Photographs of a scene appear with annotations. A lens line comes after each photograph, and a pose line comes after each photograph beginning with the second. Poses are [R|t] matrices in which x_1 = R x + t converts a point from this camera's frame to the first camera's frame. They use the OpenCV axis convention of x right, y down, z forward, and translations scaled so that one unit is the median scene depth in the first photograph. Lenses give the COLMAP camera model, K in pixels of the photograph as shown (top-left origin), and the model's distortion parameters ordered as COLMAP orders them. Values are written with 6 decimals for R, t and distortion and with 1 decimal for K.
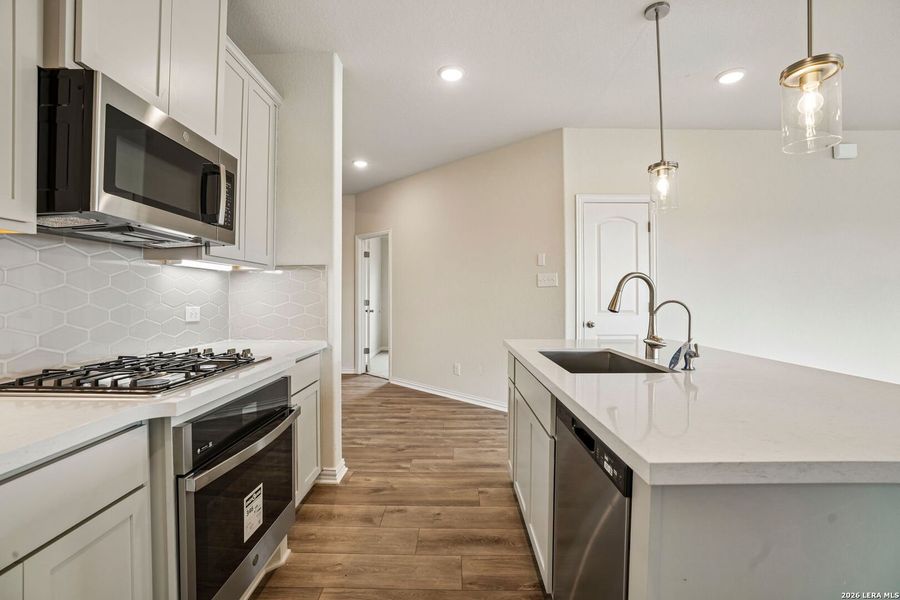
lens RADIAL K [[425.0, 0, 443.1], [0, 425.0, 295.5], [0, 0, 1]] dist [-0.021712, 0.001043]
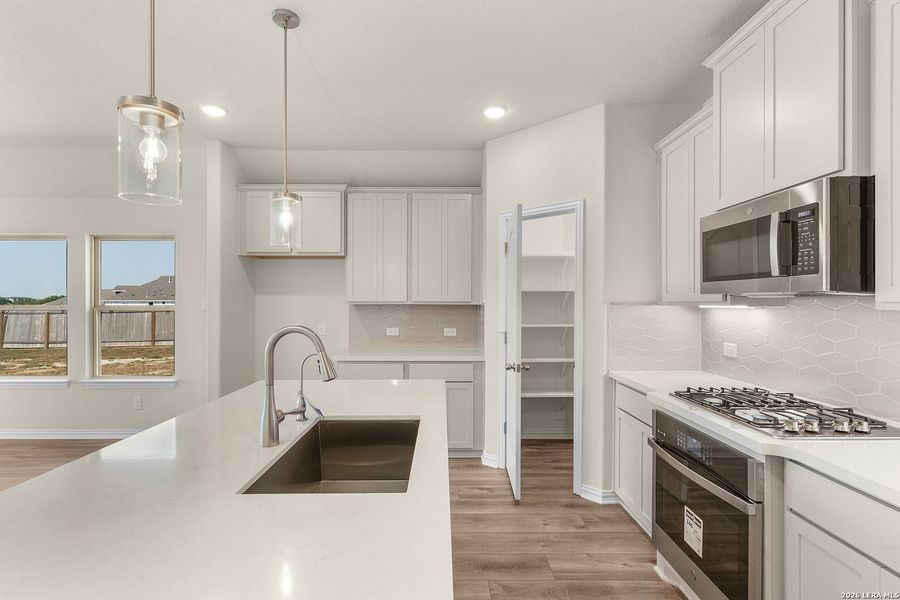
lens RADIAL K [[435.4, 0, 446.4], [0, 435.4, 308.4], [0, 0, 1]] dist [0.004607, -0.001530]
pose [[-0.999376, -0.004000, -0.035105, 0.153749], [-0.004248, 0.999967, 0.006985, -0.061486], [0.035076, 0.007129, -0.999359, 1.211589]]
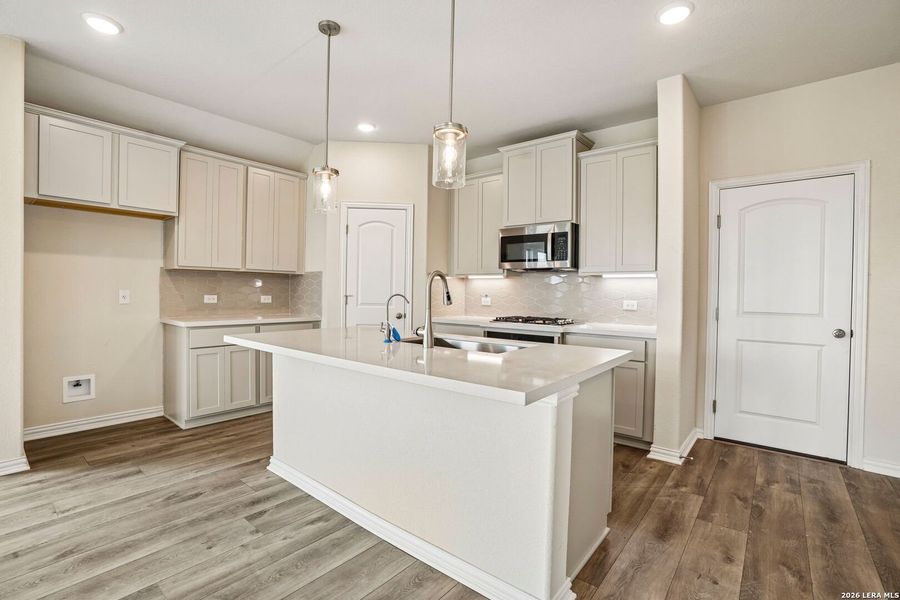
lens RADIAL K [[409.6, 0, 447.8], [0, 409.6, 294.8], [0, 0, 1]] dist [-0.042225, 0.008890]
pose [[-0.620068, -0.003254, -0.784542, 0.907239], [-0.011532, 0.999921, 0.004968, 0.003097], [0.784464, 0.012128, -0.620056, 1.185282]]
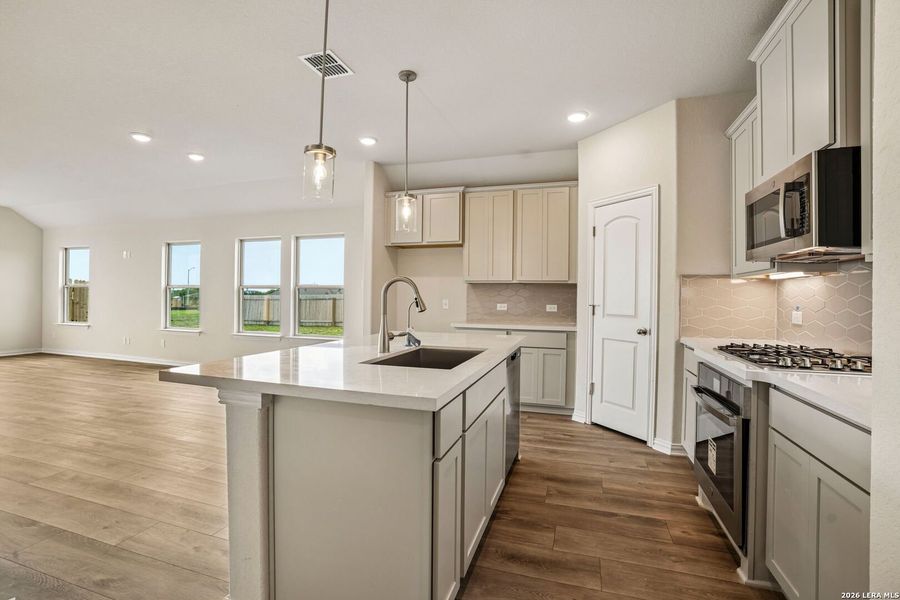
lens RADIAL K [[409.6, 0, 454.2], [0, 409.6, 300.7], [0, 0, 1]] dist [-0.042225, 0.008890]
pose [[-0.962590, -0.014713, 0.270562, 0.012508], [-0.013703, 0.999890, 0.005624, 0.001606], [-0.270615, 0.001706, -0.962686, 1.387756]]
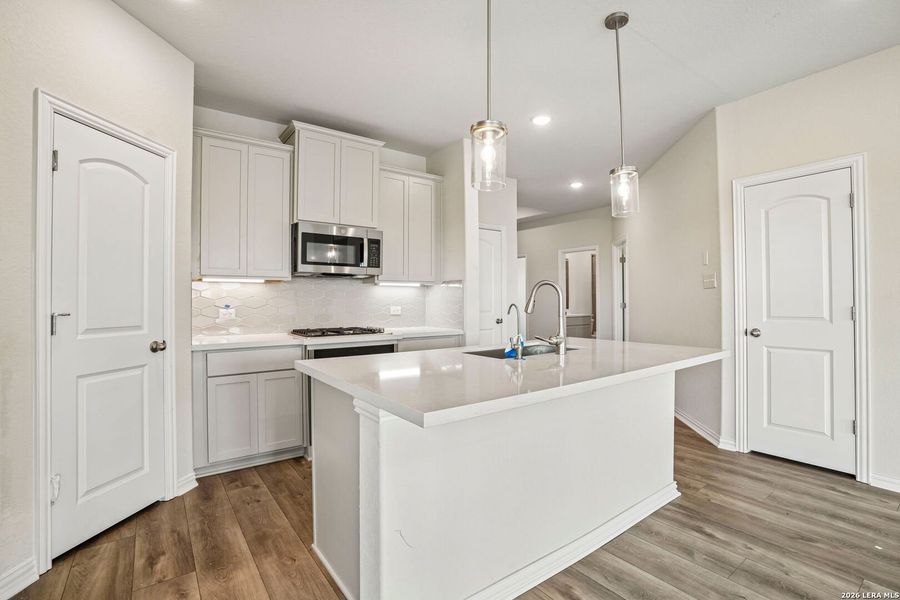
lens RADIAL K [[409.6, 0, 439.2], [0, 409.6, 301.3], [0, 0, 1]] dist [-0.042225, 0.008890]
pose [[0.599311, -0.001727, -0.800515, 0.821118], [0.008557, 0.999954, 0.004249, -0.002352], [0.800471, -0.009397, 0.599298, 0.050169]]
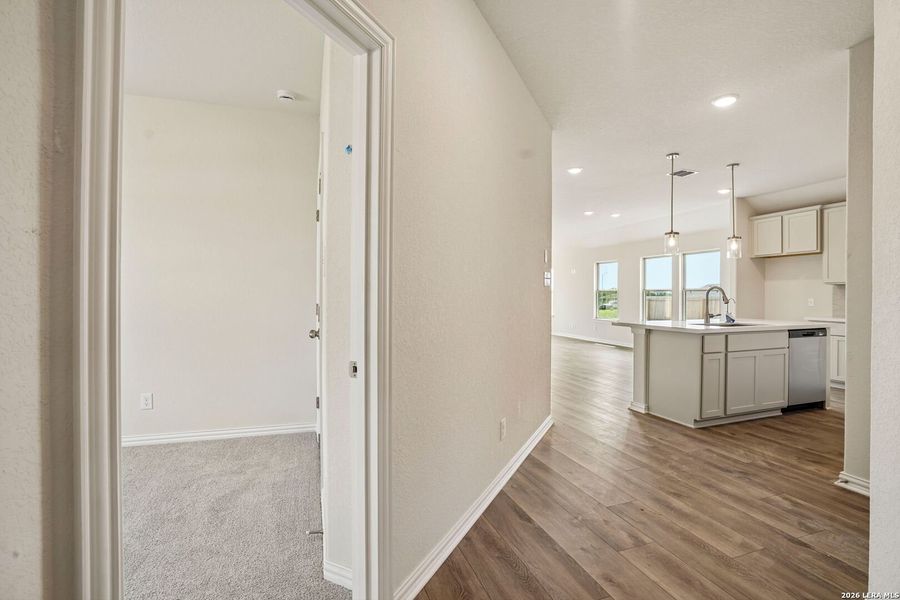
lens RADIAL K [[409.6, 0, 454.5], [0, 409.6, 296.6], [0, 0, 1]] dist [-0.042225, 0.008890]
pose [[-0.357333, -0.007809, 0.933944, -0.754190], [-0.009474, 0.999944, 0.004736, 0.003238], [-0.933929, -0.007155, -0.357387, 2.146647]]
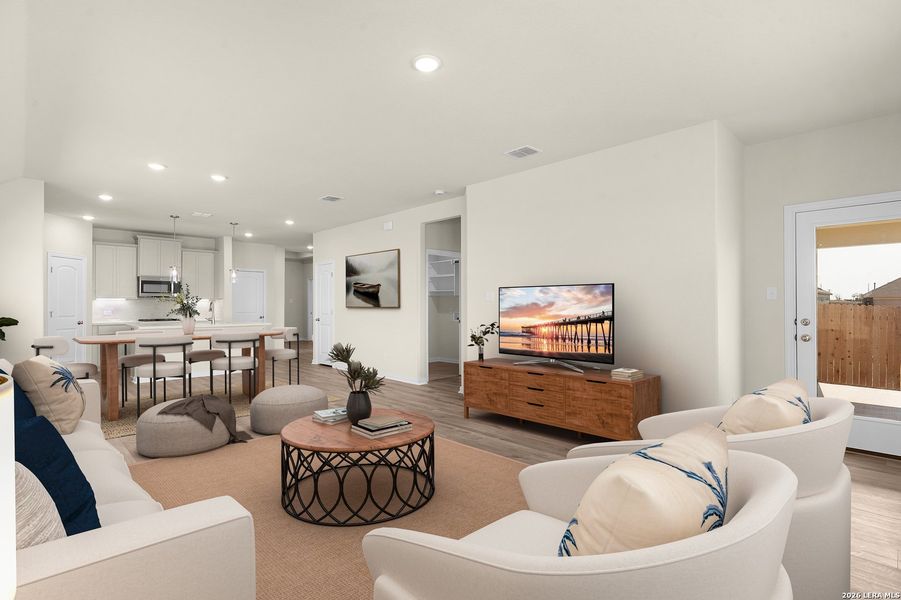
lens RADIAL K [[435.9, 0, 456.9], [0, 435.9, 313.3], [0, 0, 1]] dist [0.004607, -0.001530]
pose [[0.723437, -0.000962, -0.690390, 3.454722], [0.005261, 0.999978, 0.004119, 0.039415], [0.690370, -0.006612, 0.723426, -0.273061]]
